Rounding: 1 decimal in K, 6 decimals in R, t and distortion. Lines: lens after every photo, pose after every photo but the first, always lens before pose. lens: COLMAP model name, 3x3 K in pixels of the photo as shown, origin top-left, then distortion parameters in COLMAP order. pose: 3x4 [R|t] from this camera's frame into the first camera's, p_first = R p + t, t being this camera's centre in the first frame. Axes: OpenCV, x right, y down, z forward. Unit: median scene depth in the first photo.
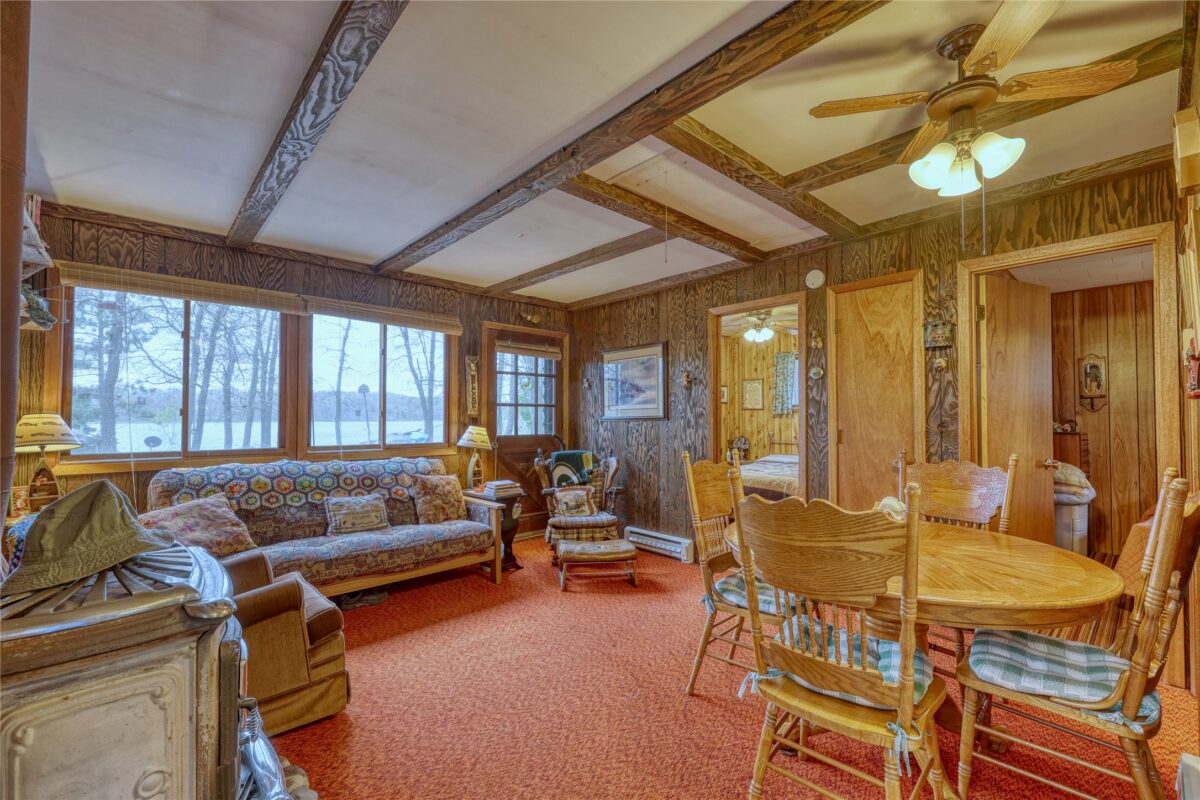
lens RADIAL K [[514.6, 0, 598.5], [0, 514.6, 406.3], [0, 0, 1]] dist [0.001648, -0.000412]
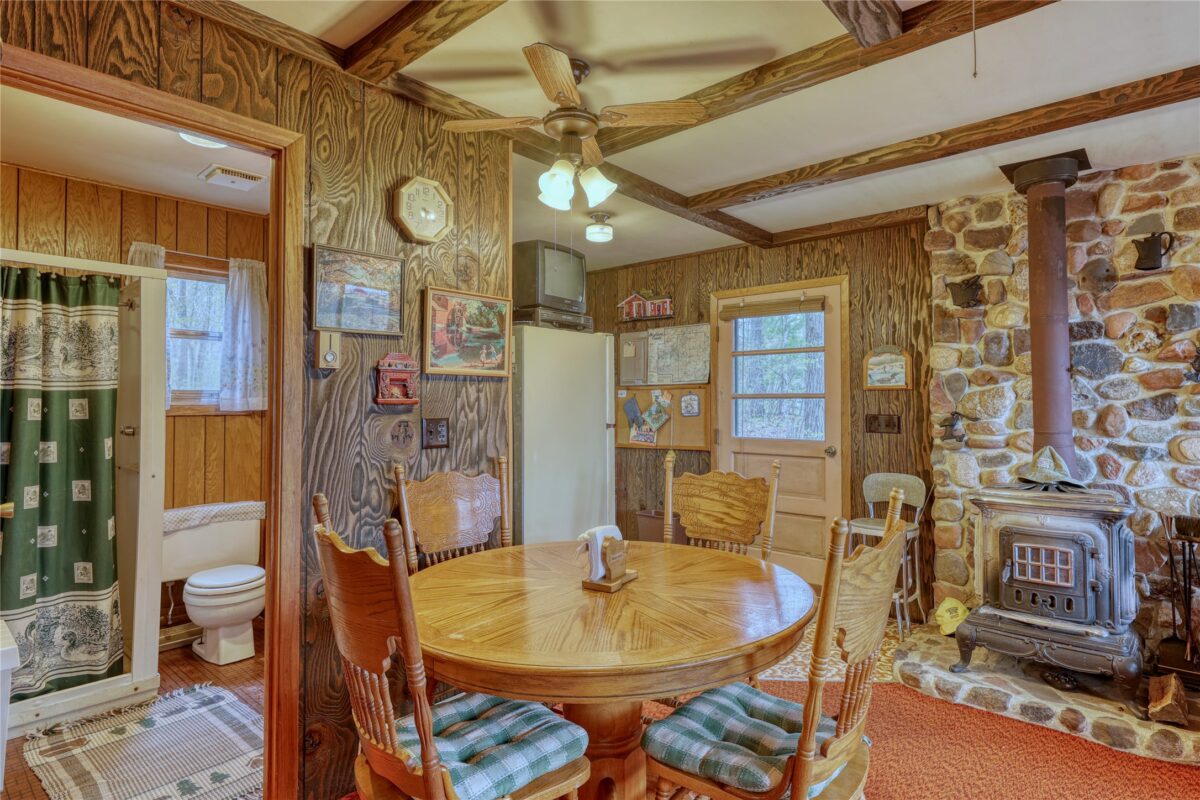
lens RADIAL K [[632.0, 0, 606.6], [0, 632.0, 388.1], [0, 0, 1]] dist [-0.004498, 0.001520]
pose [[-0.994310, -0.003650, -0.106463, 0.335043], [0.001509, 0.998830, -0.048330, 0.007587], [0.106515, -0.048216, -0.993141, 0.998193]]
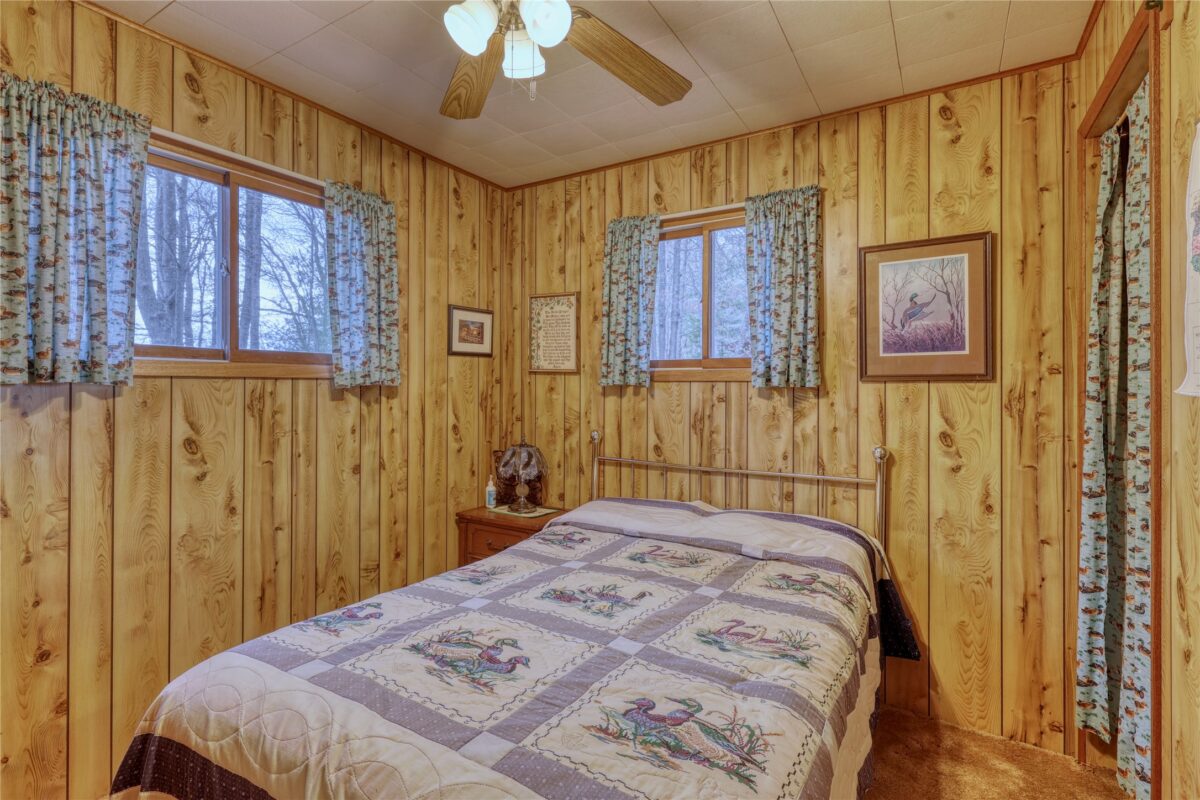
lens RADIAL K [[551.8, 0, 597.6], [0, 551.8, 383.6], [0, 0, 1]] dist [0.003450, -0.001103]
pose [[0.964604, 0.002156, 0.263692, 0.412371], [-0.007887, 0.999755, 0.020677, 0.010040], [-0.263583, -0.022025, 0.964385, 1.097609]]
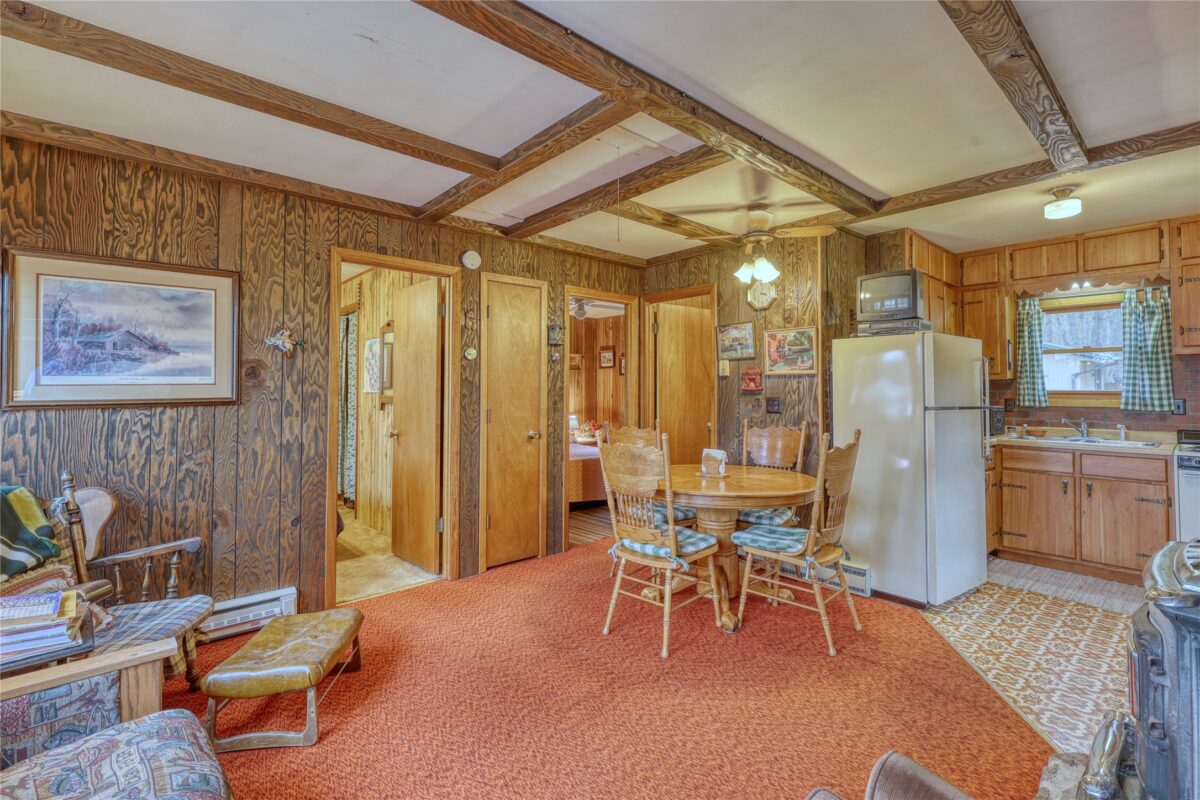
lens RADIAL K [[545.8, 0, 607.3], [0, 545.8, 375.3], [0, 0, 1]] dist [0.005635, -0.000205]
pose [[-0.000019, 0.027341, 0.999626, -0.594224], [-0.023182, 0.999358, -0.027334, 0.000243], [-0.999731, -0.023174, 0.000614, 0.681393]]
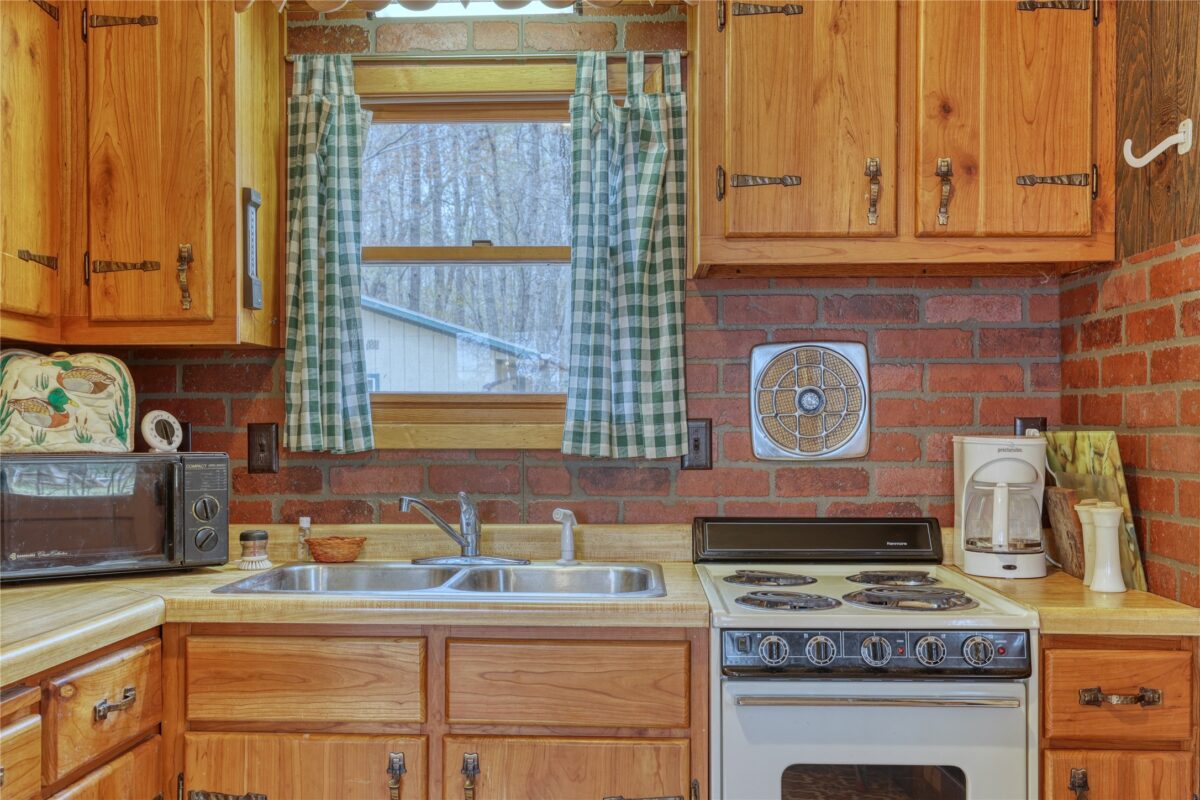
lens RADIAL K [[1134.0, 0, 592.9], [0, 1134.0, 431.0], [0, 0, 1]] dist [-0.000900, 0.000000]
pose [[-0.711042, -0.005453, 0.703128, 0.012355], [-0.014333, 0.999875, -0.006739, 0.004196], [-0.703003, -0.014870, -0.711031, 0.125770]]
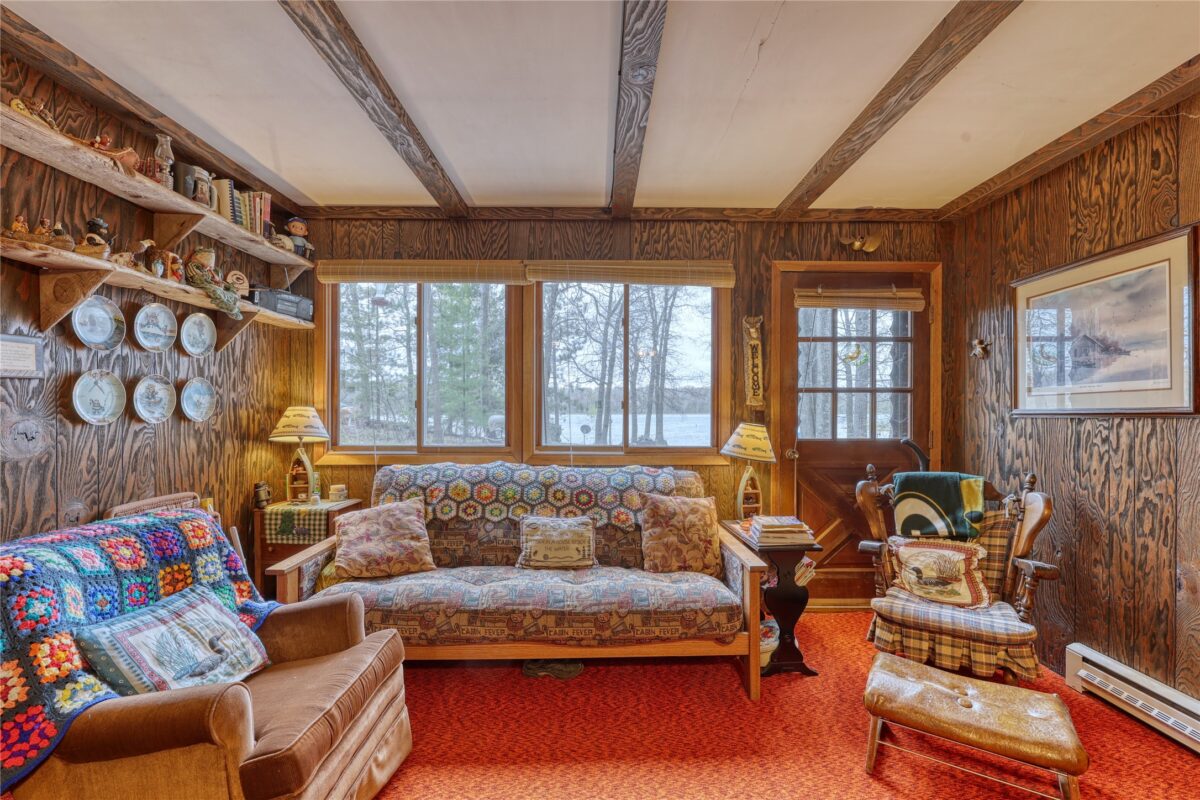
lens RADIAL K [[514.6, 0, 602.7], [0, 514.6, 413.0], [0, 0, 1]] dist [0.001648, -0.000412]
pose [[0.742892, 0.004705, -0.669394, 0.062993], [0.013148, 0.999680, 0.021617, 0.009831], [0.669282, -0.024860, 0.742593, 0.464583]]
